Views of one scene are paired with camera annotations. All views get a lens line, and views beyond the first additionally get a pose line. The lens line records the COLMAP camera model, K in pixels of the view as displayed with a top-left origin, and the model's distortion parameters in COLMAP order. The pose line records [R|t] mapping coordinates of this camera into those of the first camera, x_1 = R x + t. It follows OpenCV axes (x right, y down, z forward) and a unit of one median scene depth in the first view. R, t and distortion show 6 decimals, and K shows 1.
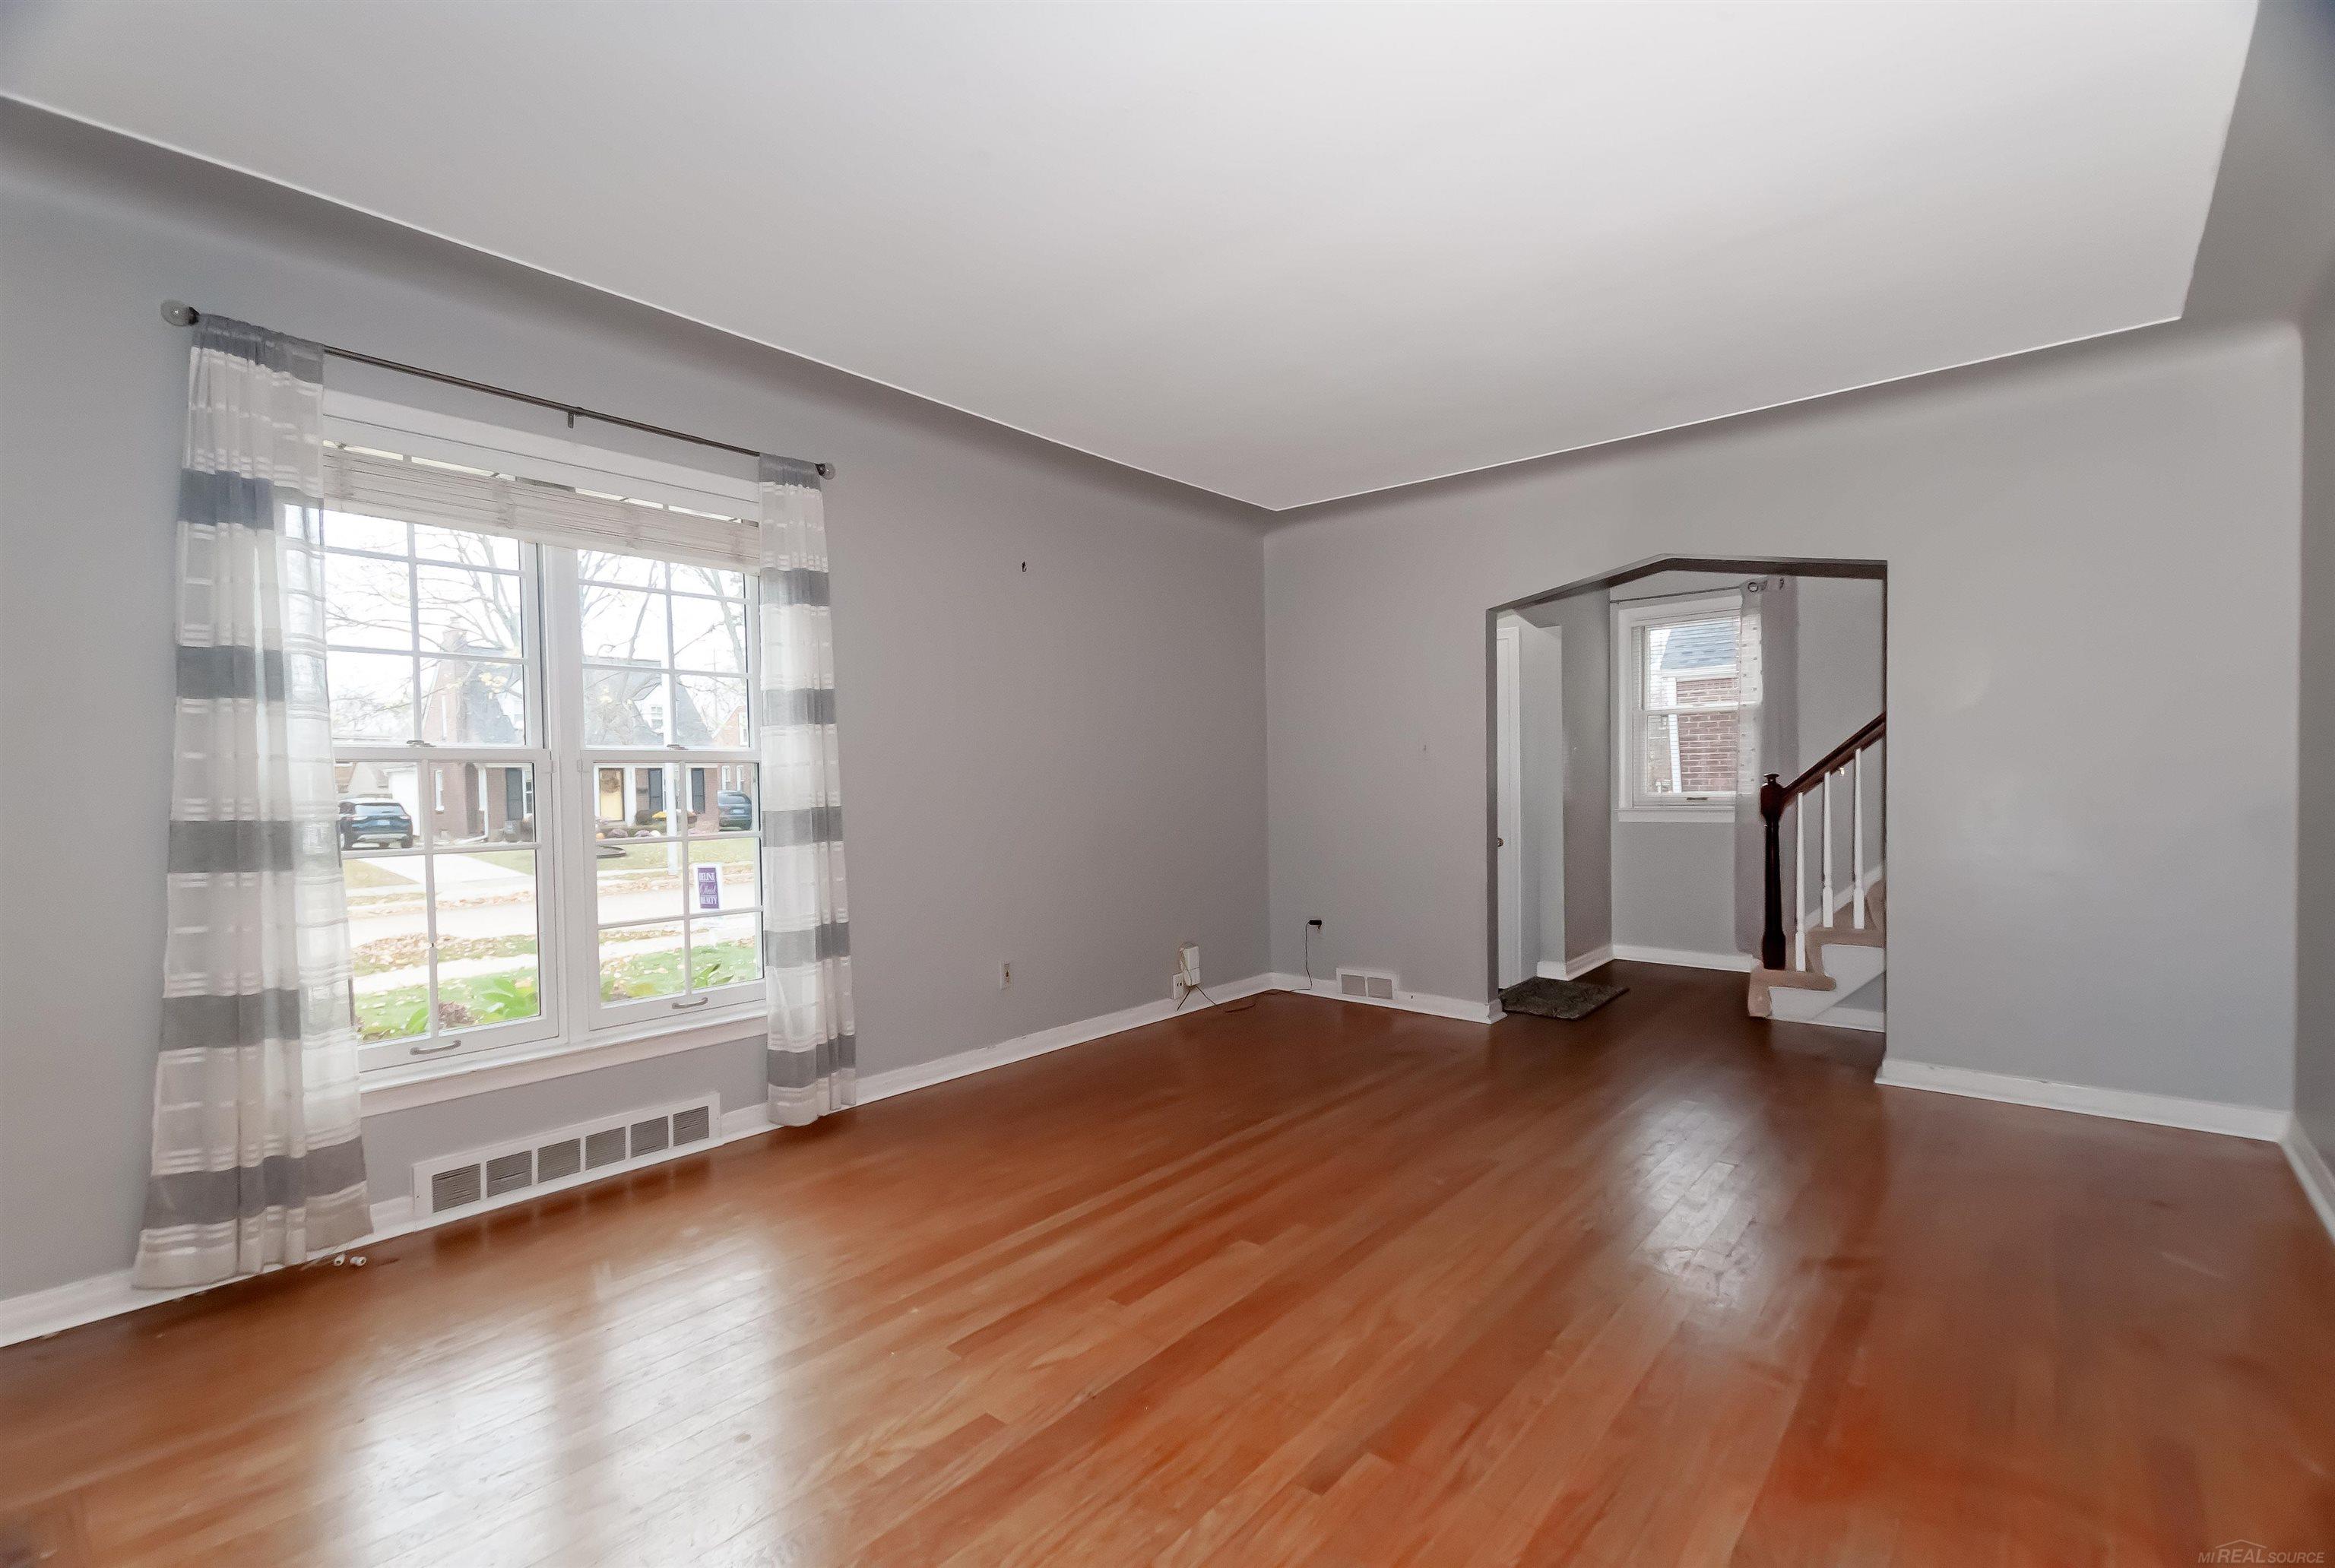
lens RADIAL K [[1025.0, 0, 1164.5], [0, 1025.0, 815.3], [0, 0, 1]] dist [0.000999, -0.000257]
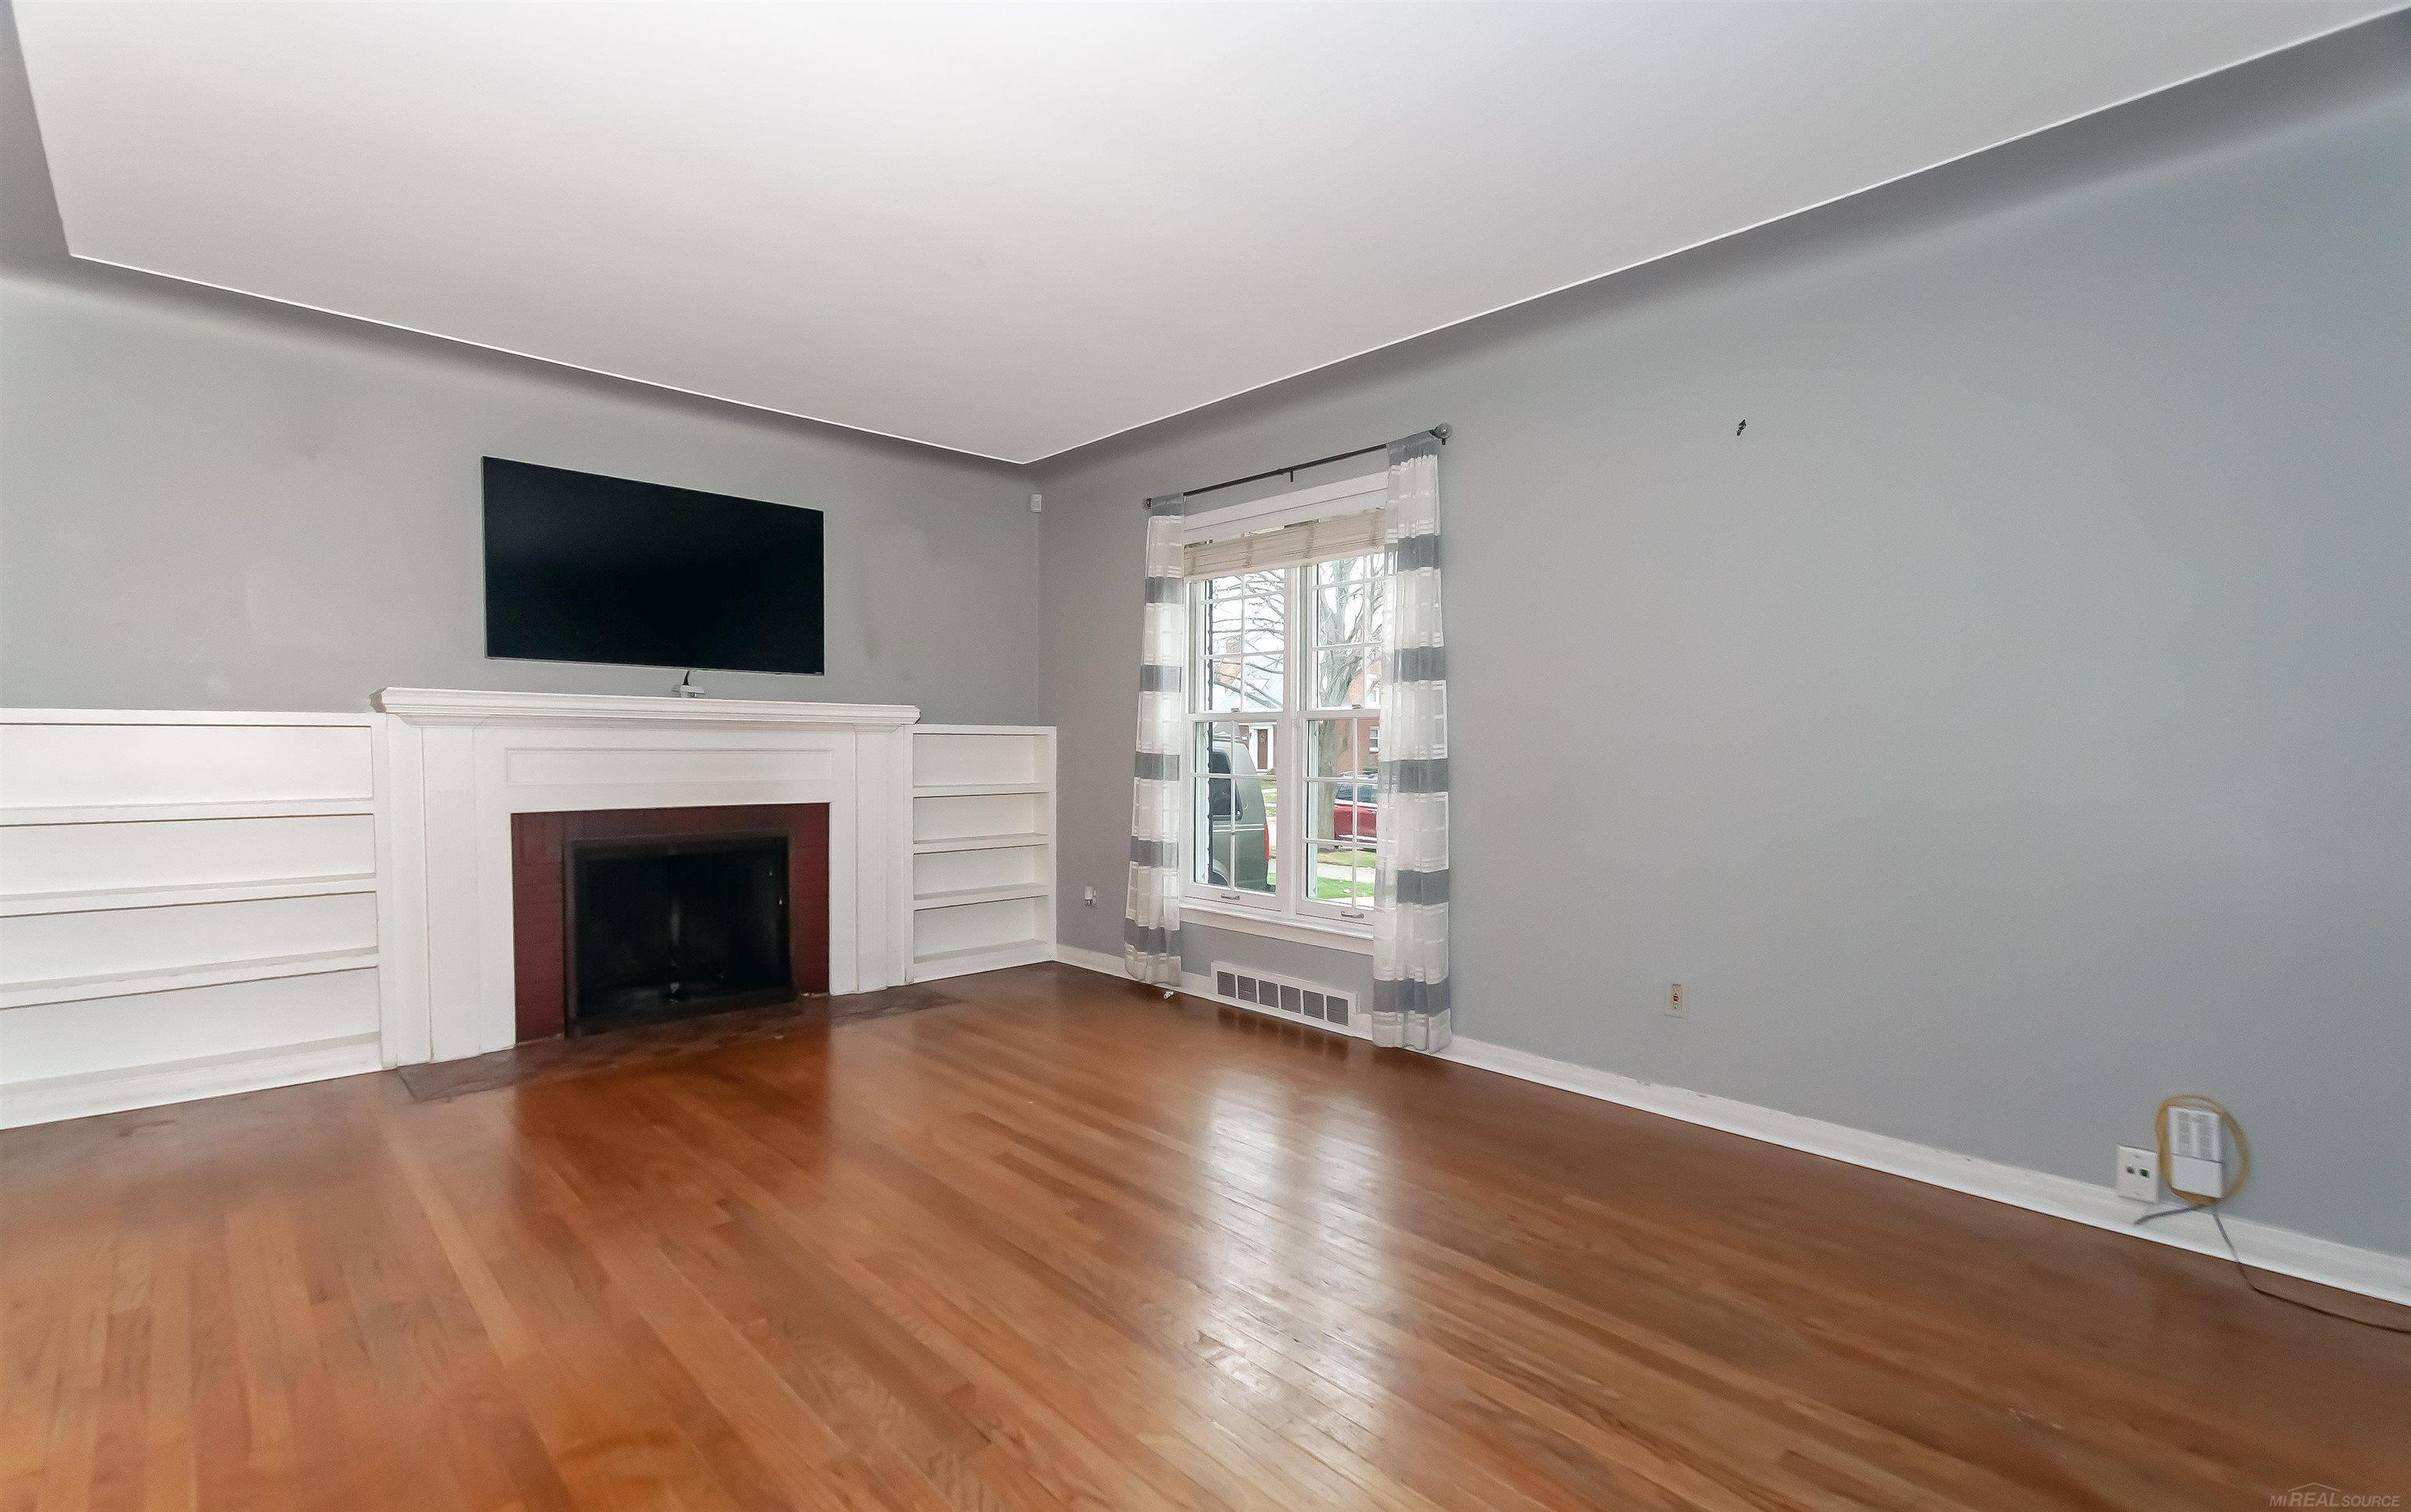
lens RADIAL K [[1074.0, 0, 1196.6], [0, 1074.0, 792.9], [0, 0, 1]] dist [0.001428, 0.000299]
pose [[-0.097981, 0.061831, -0.993266, 0.887921], [-0.036163, 0.997188, 0.065643, -0.043997], [0.994531, 0.042351, -0.095470, 0.996501]]
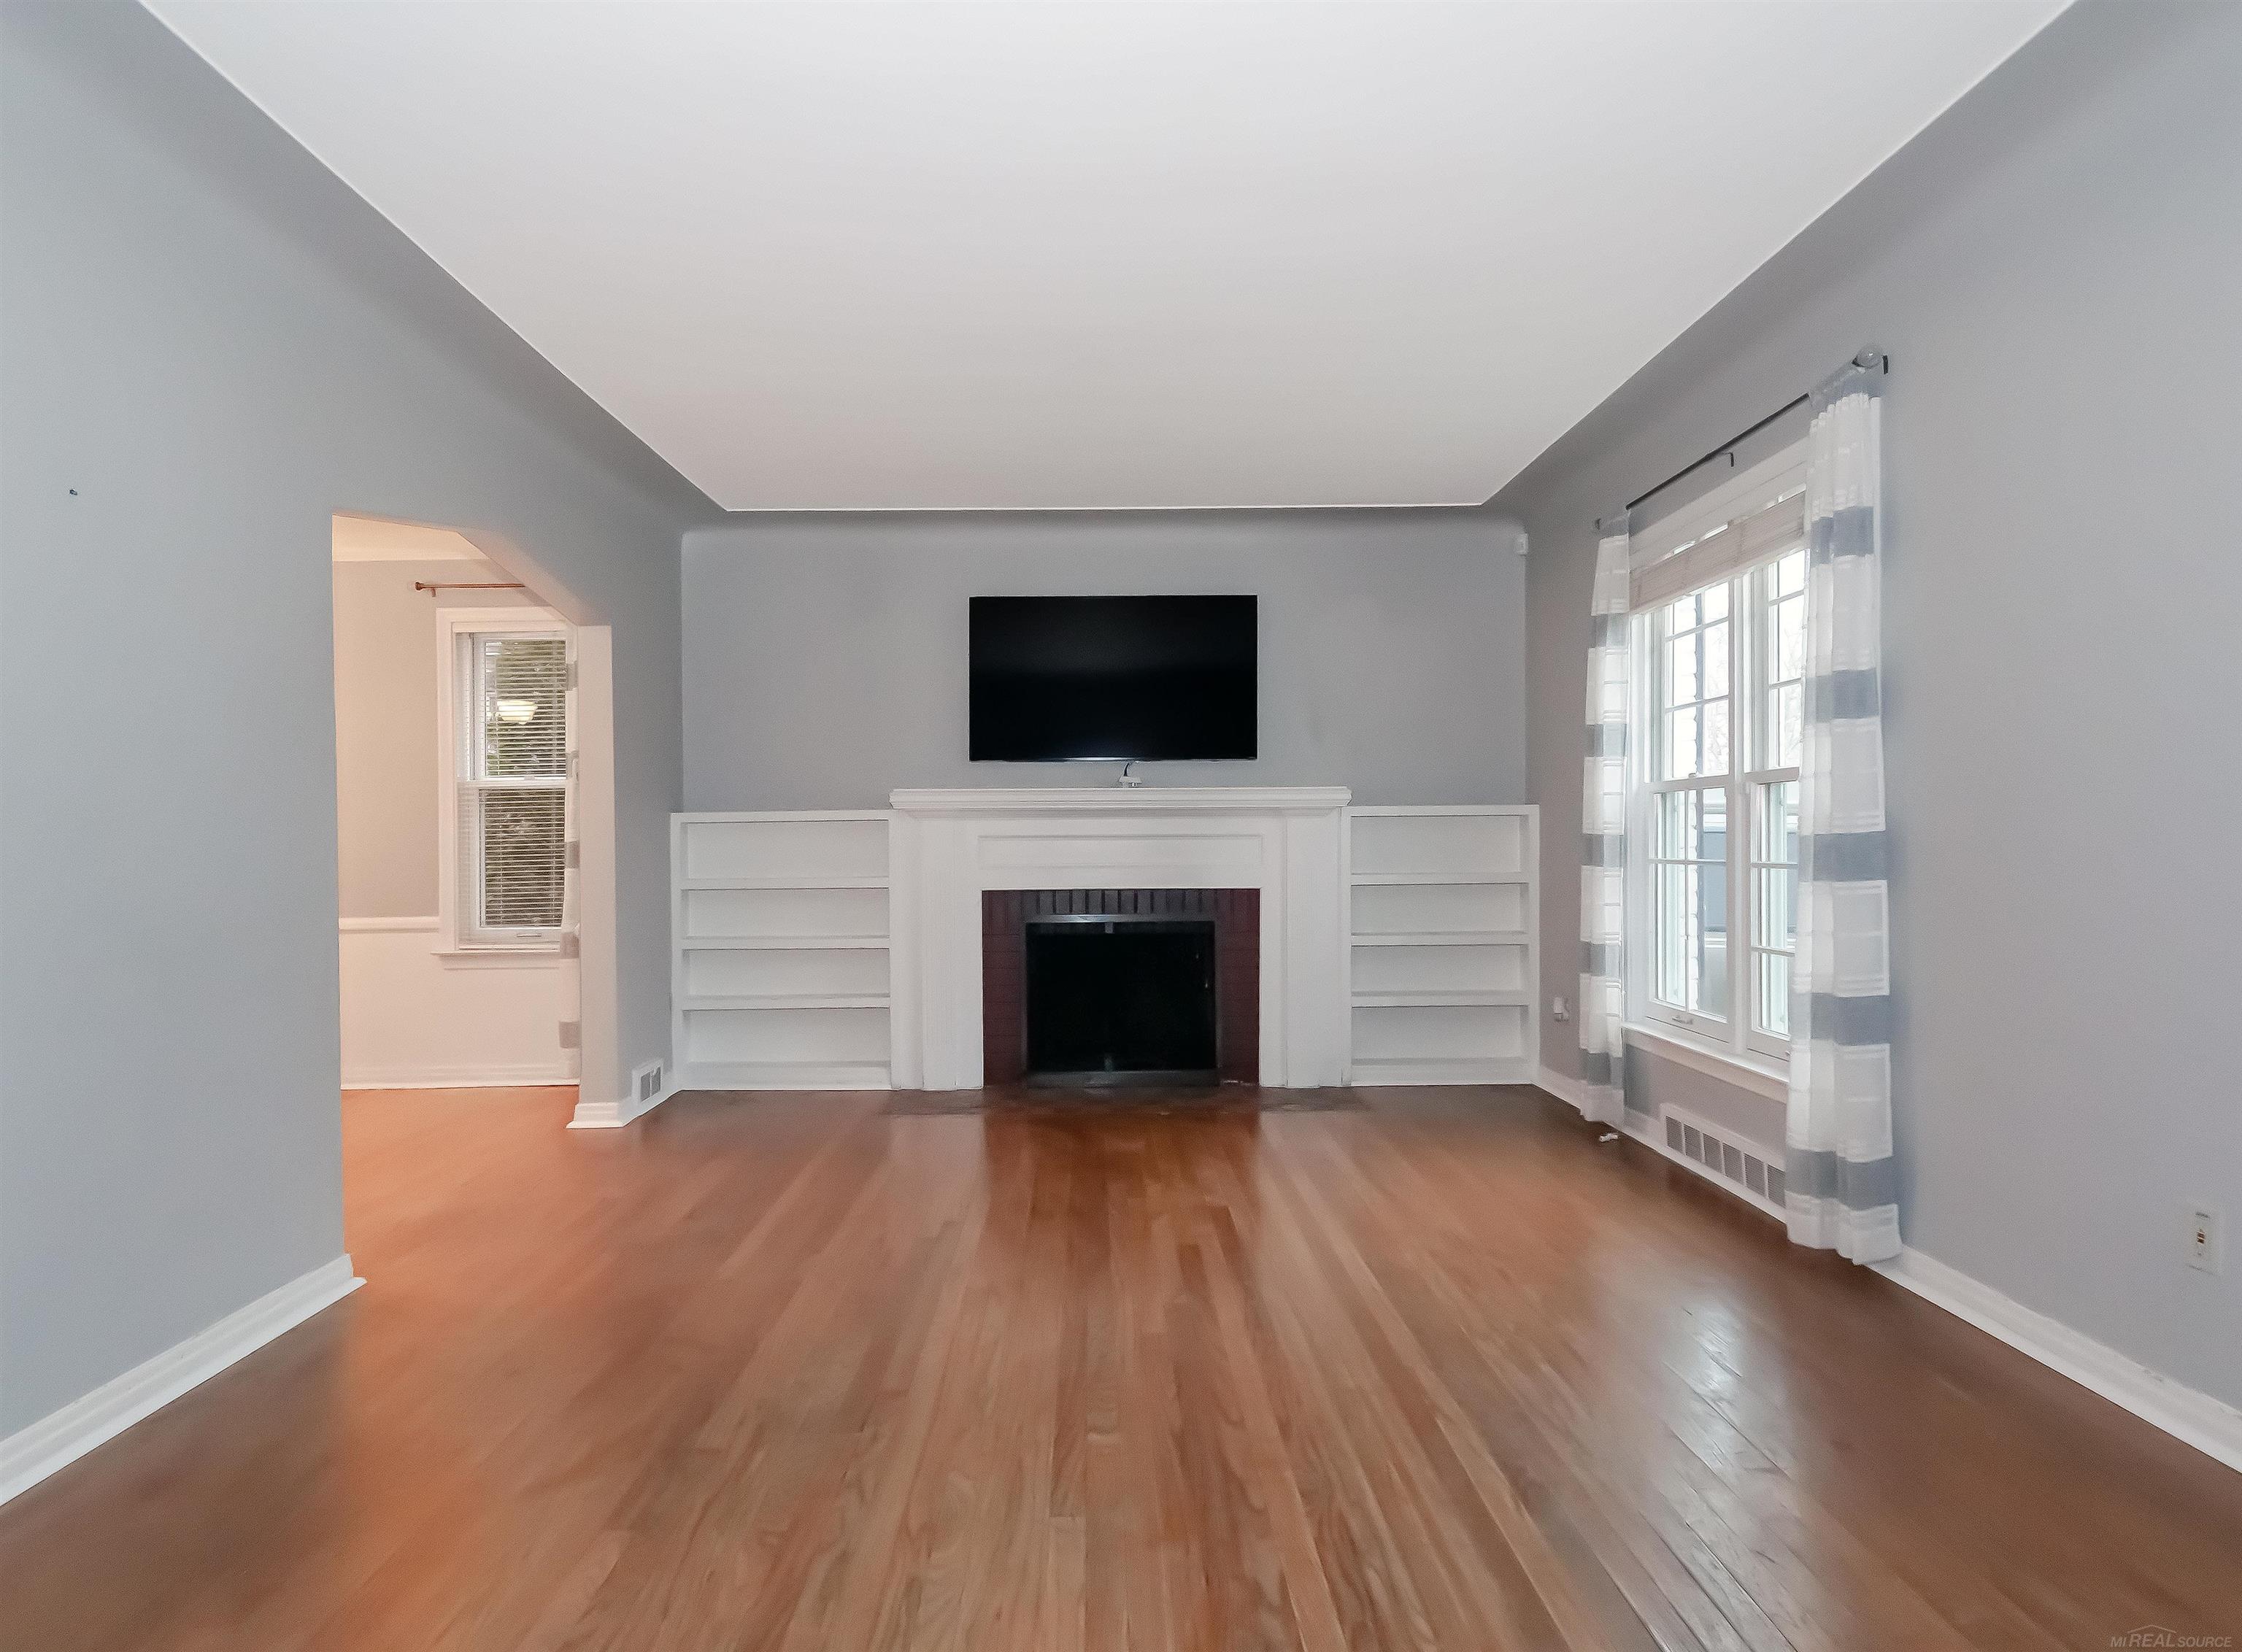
lens RADIAL K [[1231.1, 0, 1093.6], [0, 1231.1, 852.1], [0, 0, 1]] dist [0.001815, 0.000464]
pose [[-0.751991, 0.029714, -0.658503, 0.725431], [0.000110, 0.998989, 0.044951, -0.039518], [0.659173, 0.033730, -0.751234, 1.484375]]
